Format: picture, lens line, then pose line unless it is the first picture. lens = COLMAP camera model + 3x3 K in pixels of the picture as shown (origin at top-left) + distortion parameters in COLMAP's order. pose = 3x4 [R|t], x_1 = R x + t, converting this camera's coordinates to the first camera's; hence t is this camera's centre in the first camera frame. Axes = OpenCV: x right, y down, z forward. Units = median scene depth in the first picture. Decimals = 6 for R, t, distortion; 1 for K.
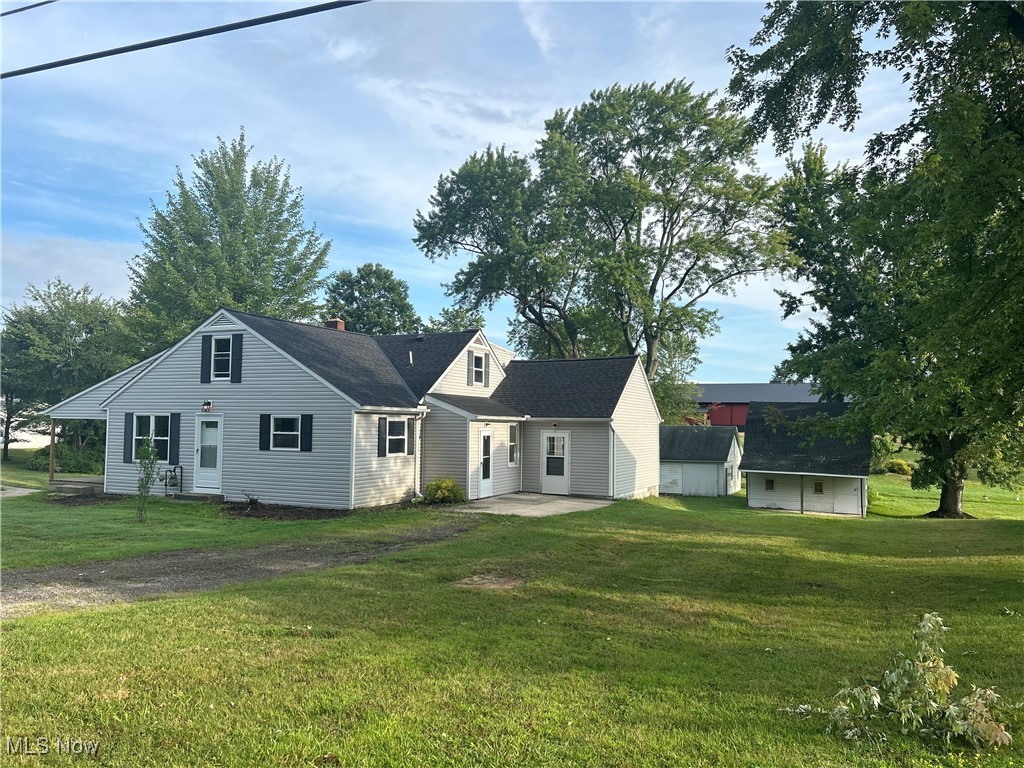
lens RADIAL K [[762.7, 0, 506.9], [0, 762.7, 394.6], [0, 0, 1]] dist [0.046808, -0.009106]
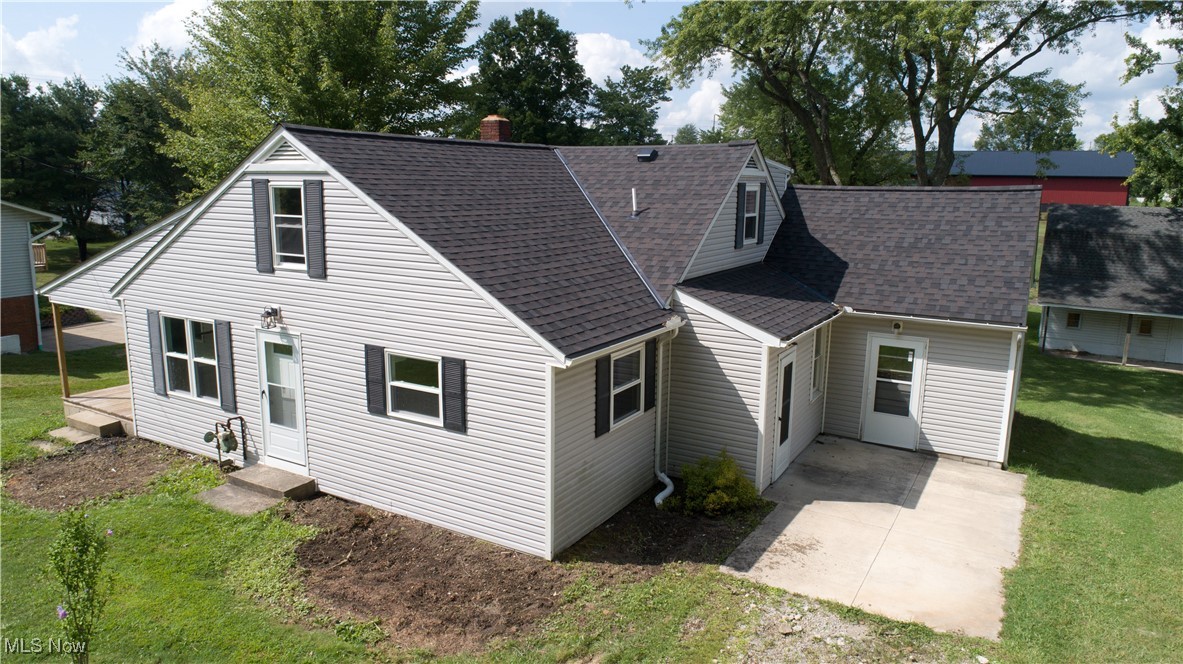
lens RADIAL K [[790.4, 0, 587.7], [0, 790.4, 333.6], [0, 0, 1]] dist [-0.020906, 0.008766]
pose [[0.995363, 0.018805, -0.094336, -0.115277], [0.002848, 0.974512, 0.224319, -0.090677], [0.096149, -0.223548, 0.969939, 0.467316]]
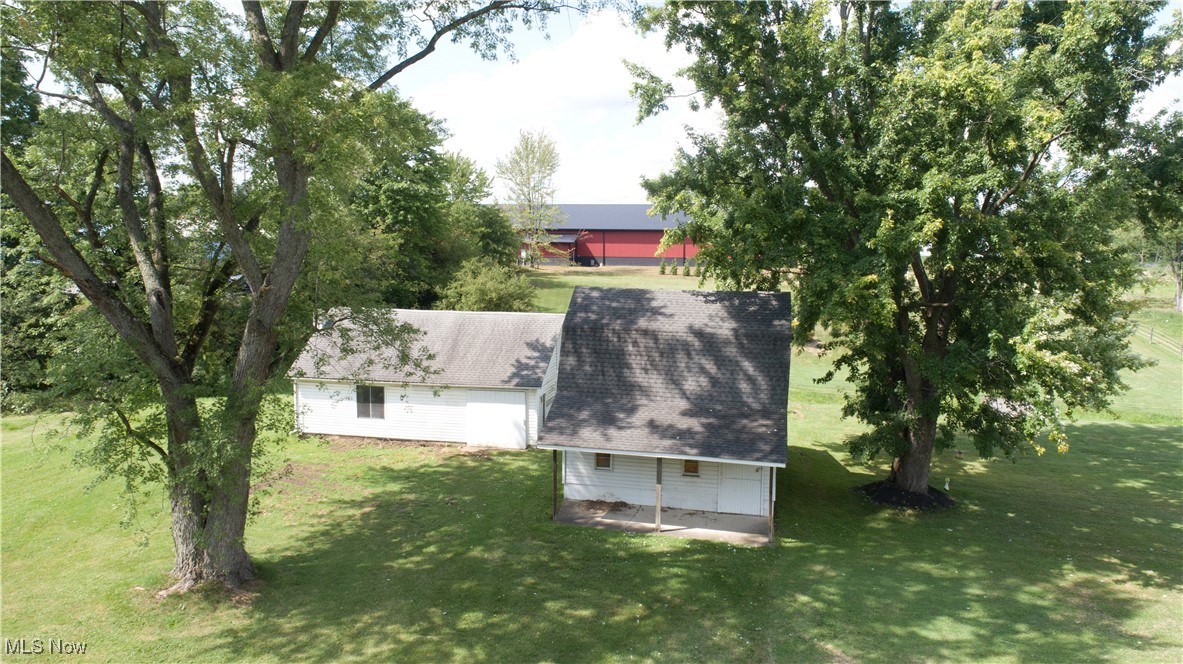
lens RADIAL K [[790.4, 0, 589.8], [0, 790.4, 333.9], [0, 0, 1]] dist [-0.020906, 0.008766]
pose [[0.971359, -0.030993, 0.235585, 0.459647], [-0.008761, 0.986111, 0.165855, -0.109660], [-0.237454, -0.163168, 0.957597, 1.109603]]
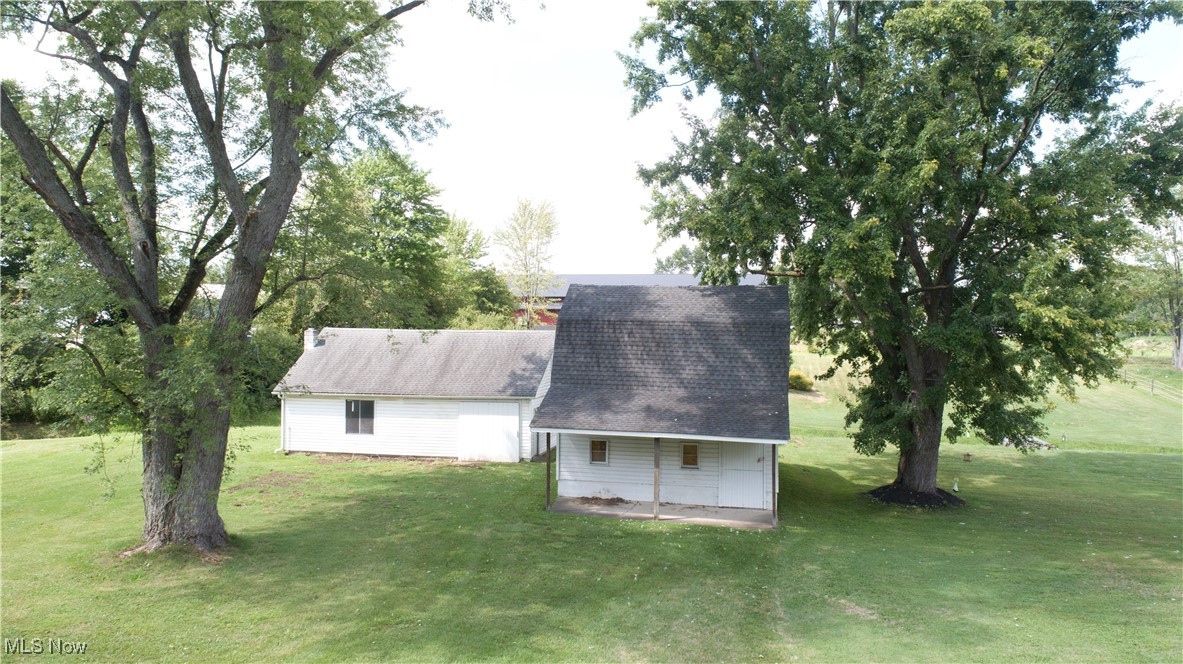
lens RADIAL K [[790.4, 0, 589.9], [0, 790.4, 333.3], [0, 0, 1]] dist [-0.020906, 0.008766]
pose [[0.970316, -0.004729, 0.241795, 0.464813], [-0.007937, 0.998648, 0.051379, 0.034896], [-0.241711, -0.051773, 0.968966, 1.114912]]
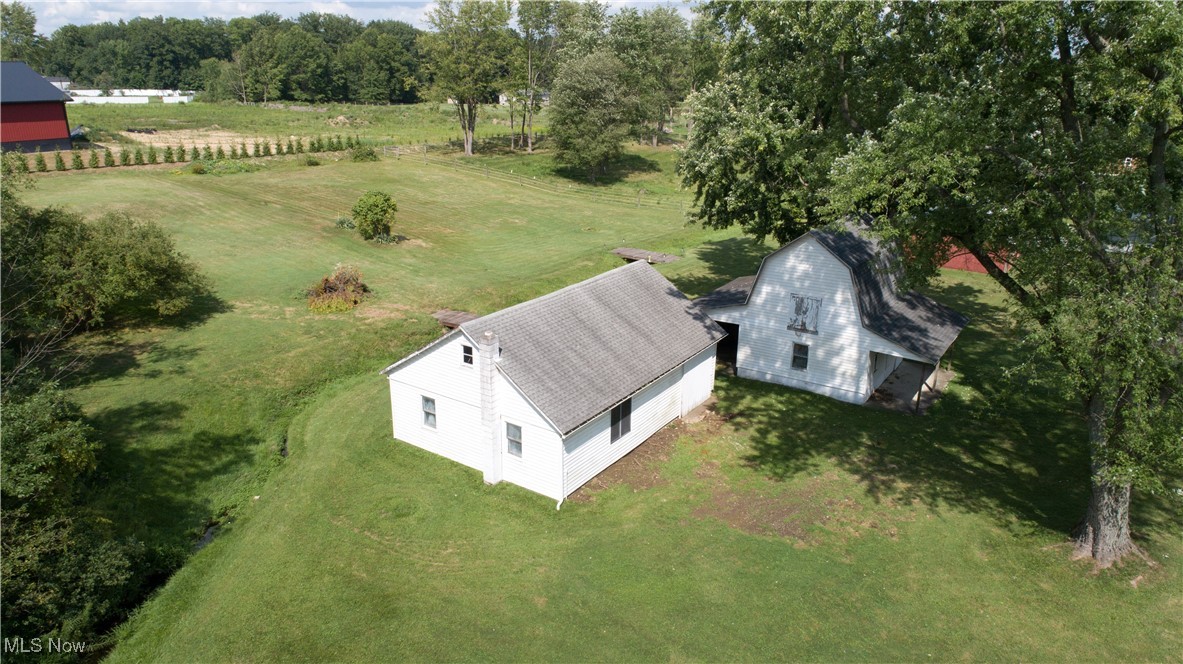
lens RADIAL K [[790.4, 0, 588.2], [0, 790.4, 336.4], [0, 0, 1]] dist [-0.020906, 0.008766]
pose [[0.158507, -0.331646, 0.929993, -0.664512], [-0.047198, 0.938279, 0.342645, -0.255805], [-0.986229, -0.098206, 0.133071, 2.490829]]
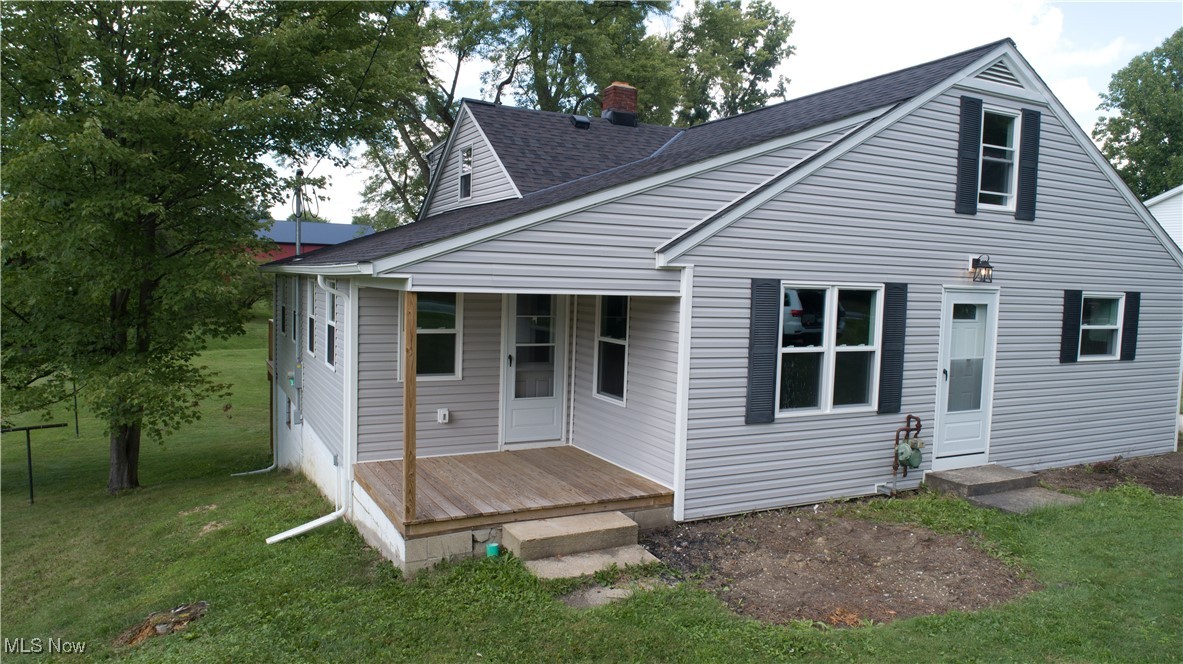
lens RADIAL K [[790.4, 0, 594.9], [0, 790.4, 333.4], [0, 0, 1]] dist [-0.020906, 0.008766]
pose [[0.613800, -0.049315, 0.787920, -0.827094], [-0.049859, 0.993633, 0.101030, 0.016187], [-0.787885, -0.101297, 0.607434, 0.856450]]
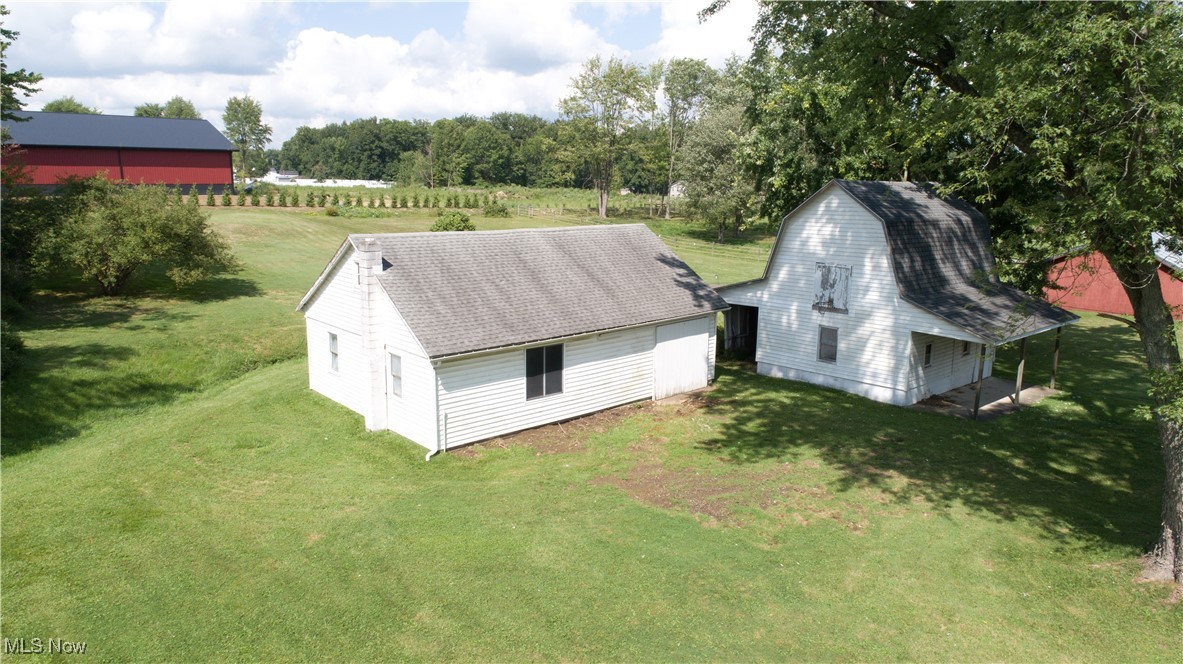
lens RADIAL K [[790.4, 0, 590.5], [0, 790.4, 336.7], [0, 0, 1]] dist [-0.020906, 0.008766]
pose [[0.386066, -0.189957, 0.902701, -0.424129], [-0.046329, 0.973341, 0.224636, 0.005703], [-0.921307, -0.128545, 0.366974, 2.196620]]
